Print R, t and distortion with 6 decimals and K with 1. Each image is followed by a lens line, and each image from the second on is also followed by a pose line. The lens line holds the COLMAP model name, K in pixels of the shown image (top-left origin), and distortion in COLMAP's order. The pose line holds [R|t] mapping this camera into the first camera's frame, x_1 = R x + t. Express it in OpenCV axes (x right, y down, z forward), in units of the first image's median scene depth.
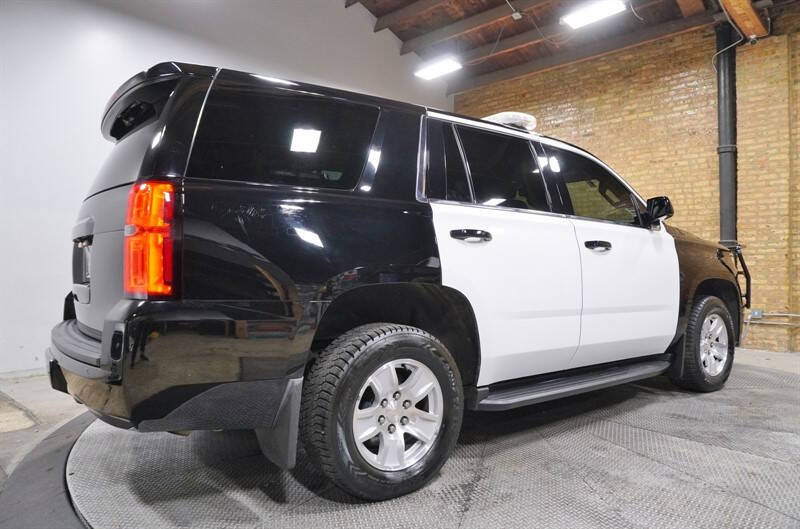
lens RADIAL K [[553.2, 0, 400.0], [0, 553.2, 264.5], [0, 0, 1]] dist [-0.038689, 0.027883]
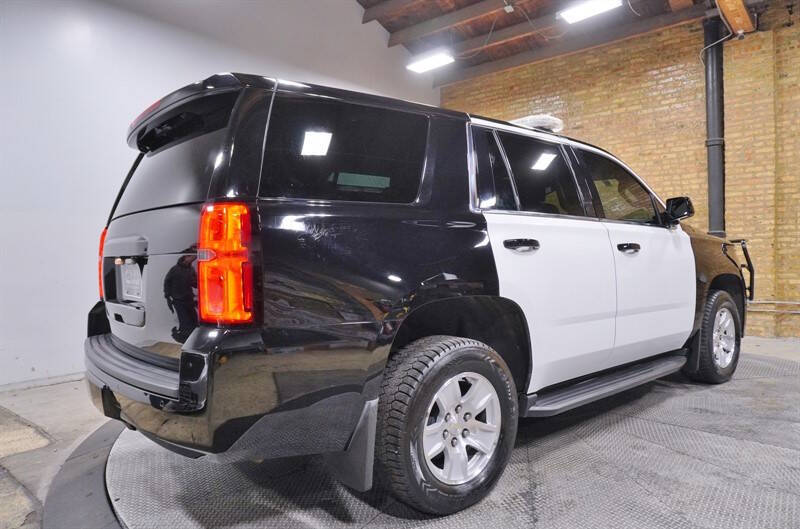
lens RADIAL K [[553.2, 0, 400.0], [0, 553.2, 264.5], [0, 0, 1]] dist [-0.038689, 0.027883]
pose [[0.997833, -0.021825, 0.062066, -0.064825], [0.020355, 0.999499, 0.024229, -0.019185], [-0.062564, -0.022913, 0.997778, 0.006780]]
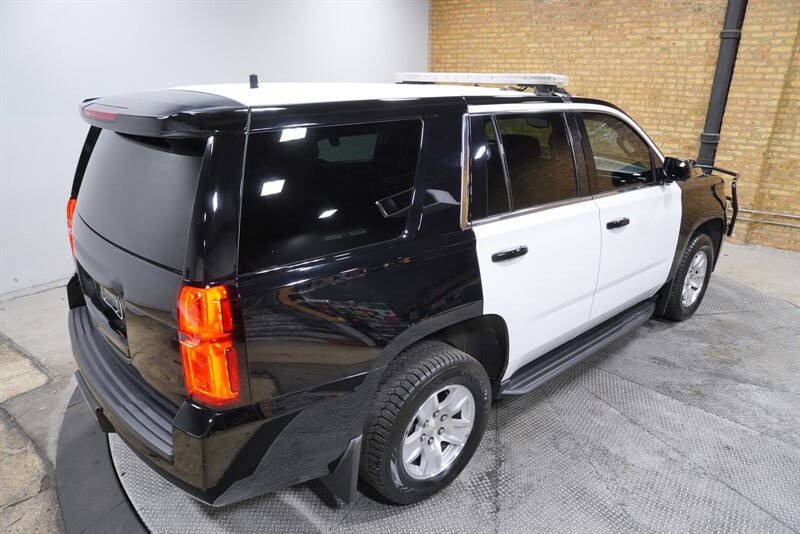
lens RADIAL K [[548.6, 0, 400.1], [0, 548.6, 273.9], [0, 0, 1]] dist [-0.041080, 0.028804]
pose [[0.995562, -0.017517, 0.092462, -0.065402], [-0.016201, 0.935950, 0.351760, -0.151086], [-0.092702, -0.351697, 0.931513, 0.043597]]
